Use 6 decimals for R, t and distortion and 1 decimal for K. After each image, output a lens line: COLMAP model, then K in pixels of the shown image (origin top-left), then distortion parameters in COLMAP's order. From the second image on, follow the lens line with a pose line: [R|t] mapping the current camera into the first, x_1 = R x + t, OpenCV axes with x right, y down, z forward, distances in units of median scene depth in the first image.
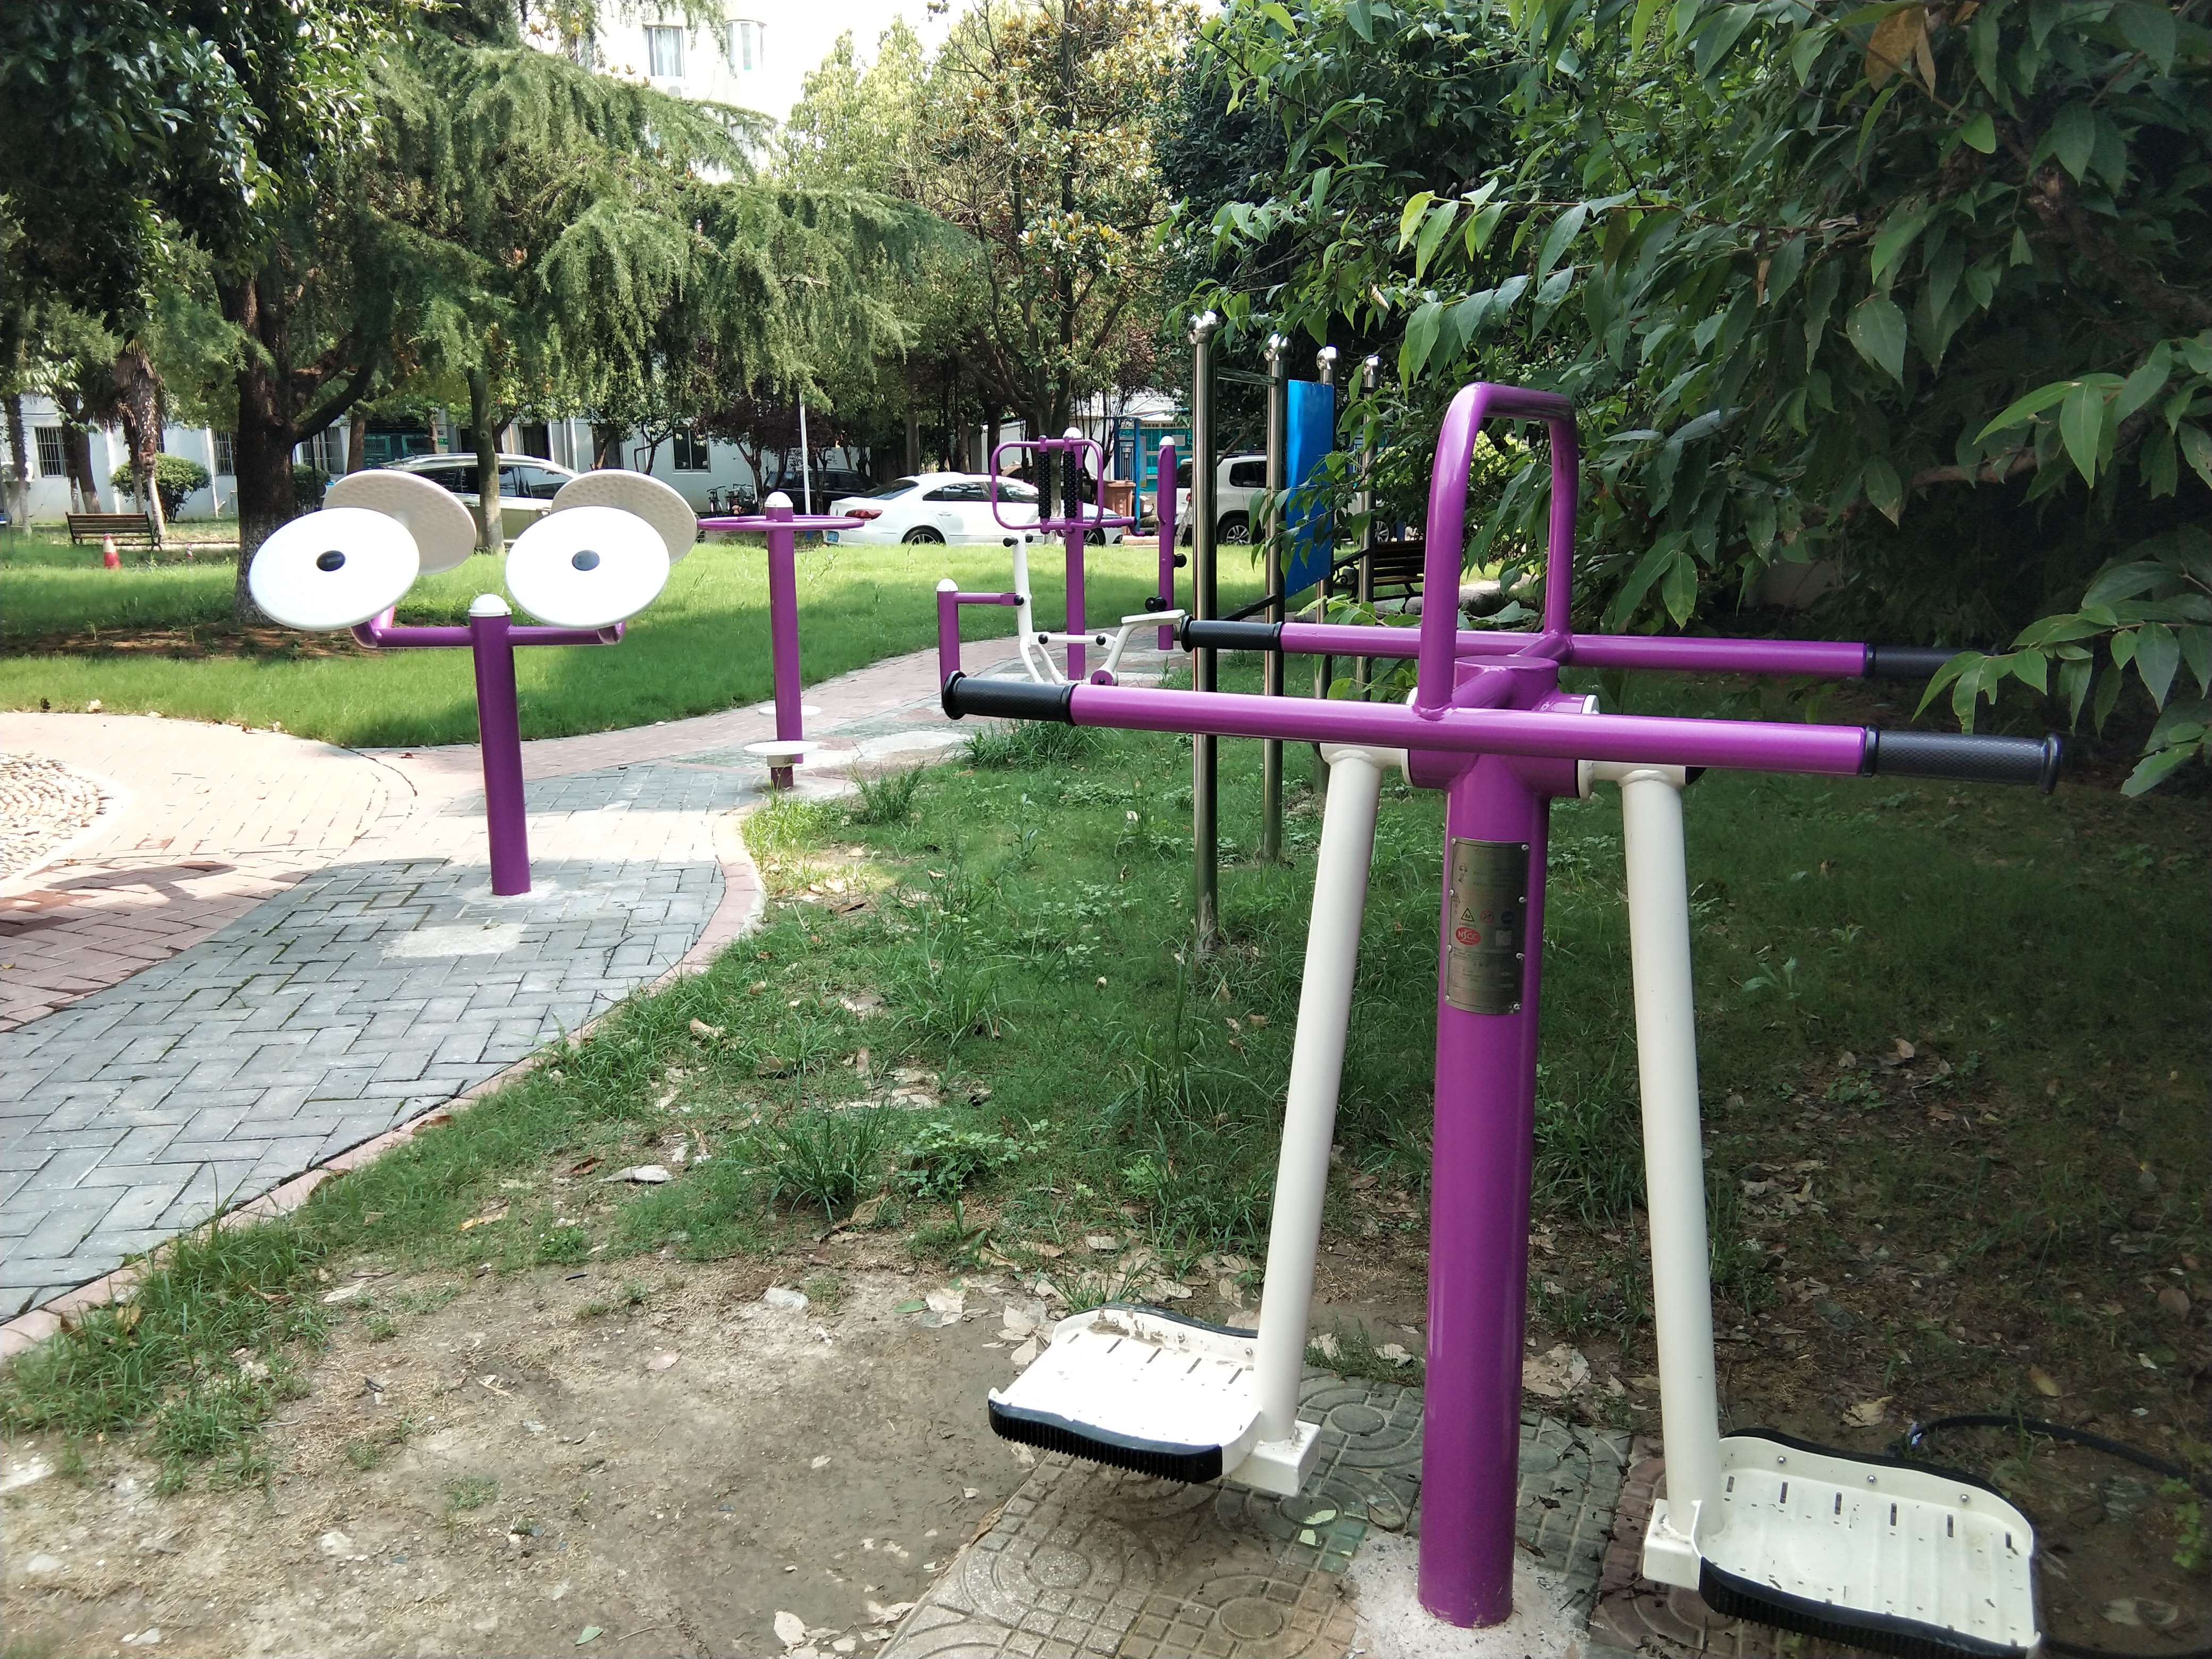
lens RADIAL K [[1771.8, 0, 1024.8], [0, 1771.8, 823.3], [0, 0, 1]] dist [0.081899, -0.094558]
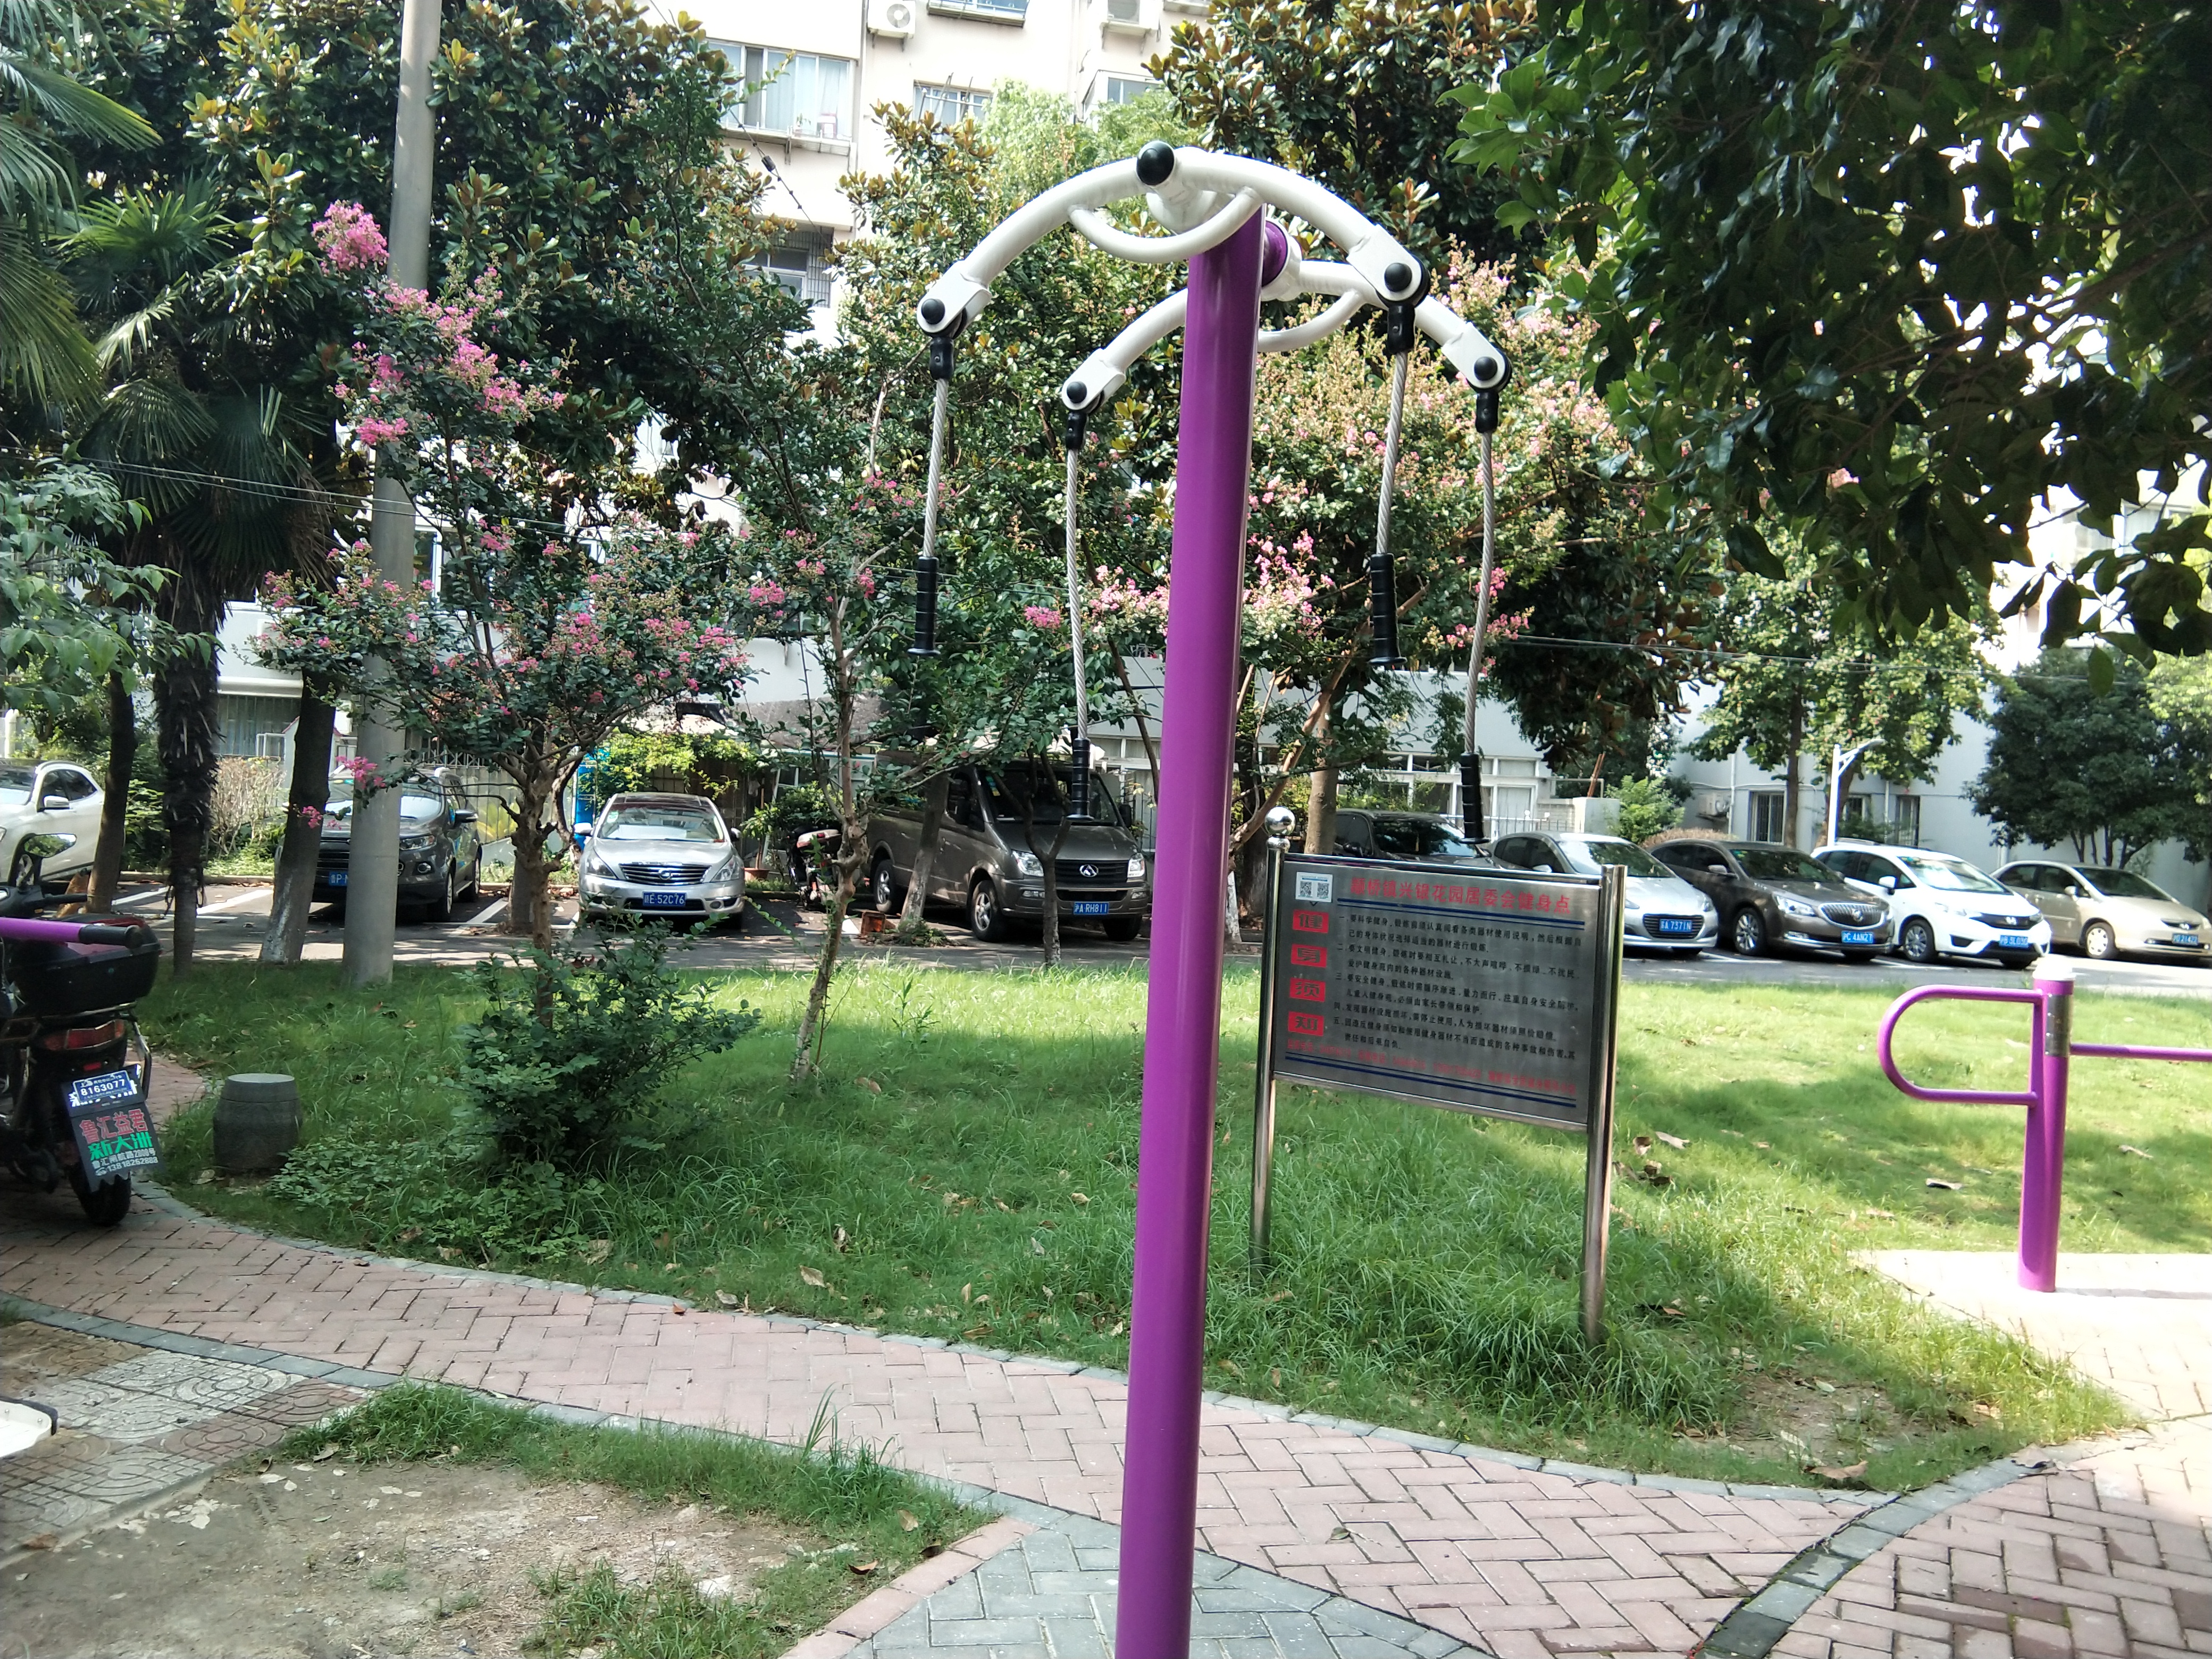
lens RADIAL K [[1816.0, 0, 1019.8], [0, 1816.0, 835.6], [0, 0, 1]] dist [0.070779, -0.100681]
pose [[-0.999398, -0.032084, -0.013209, -0.407825], [-0.034250, 0.973121, 0.227732, -0.281045], [0.005547, 0.228047, -0.973634, 1.212221]]
